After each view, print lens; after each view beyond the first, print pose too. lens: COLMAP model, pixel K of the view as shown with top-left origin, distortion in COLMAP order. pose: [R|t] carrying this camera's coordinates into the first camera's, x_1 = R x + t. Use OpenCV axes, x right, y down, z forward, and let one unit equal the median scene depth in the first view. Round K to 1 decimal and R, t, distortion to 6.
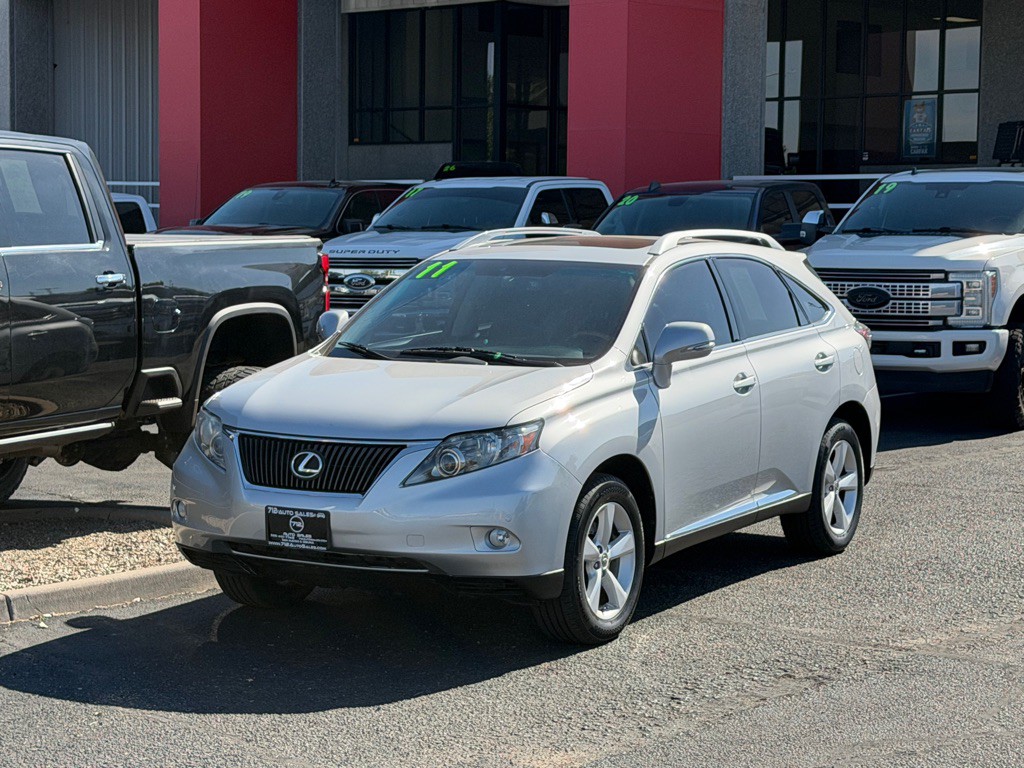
lens RADIAL K [[2245.5, 0, 508.6], [0, 2245.5, 380.9], [0, 0, 1]] dist [0.144919, 0.000000]
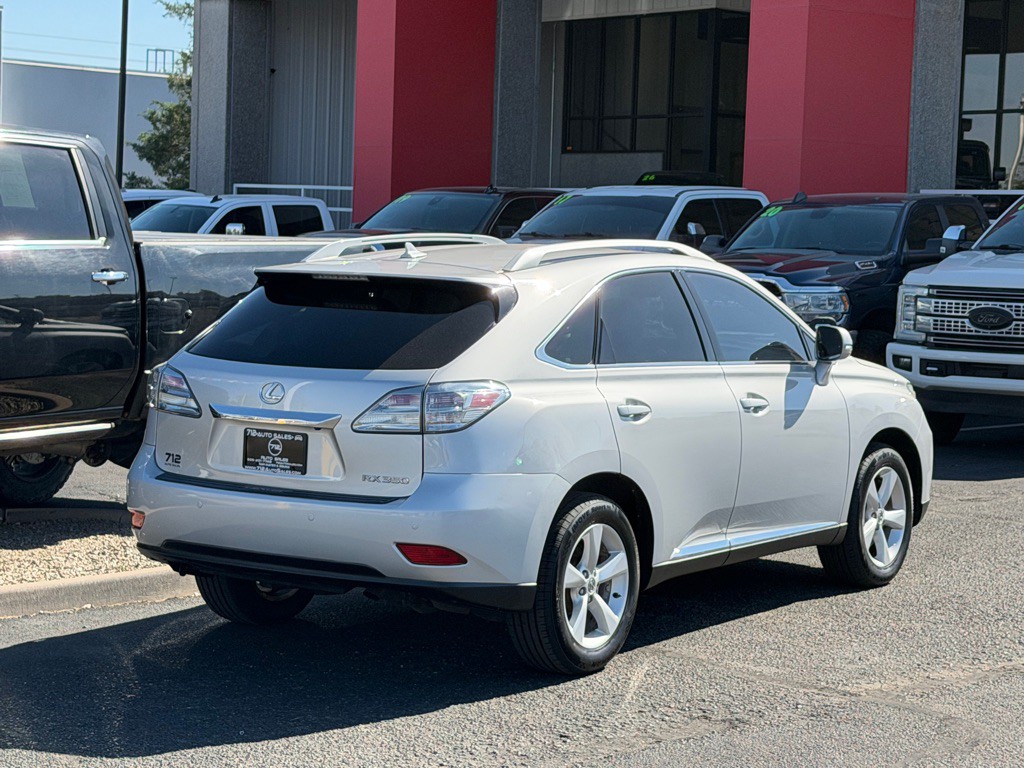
lens RADIAL K [[2245.5, 0, 506.8], [0, 2245.5, 384.1], [0, 0, 1]] dist [0.144919, 0.000000]
pose [[0.991836, 0.029560, -0.124047, 0.134914], [-0.030008, 0.999548, -0.001750, -0.002429], [0.123940, 0.005458, 0.992275, 0.056850]]
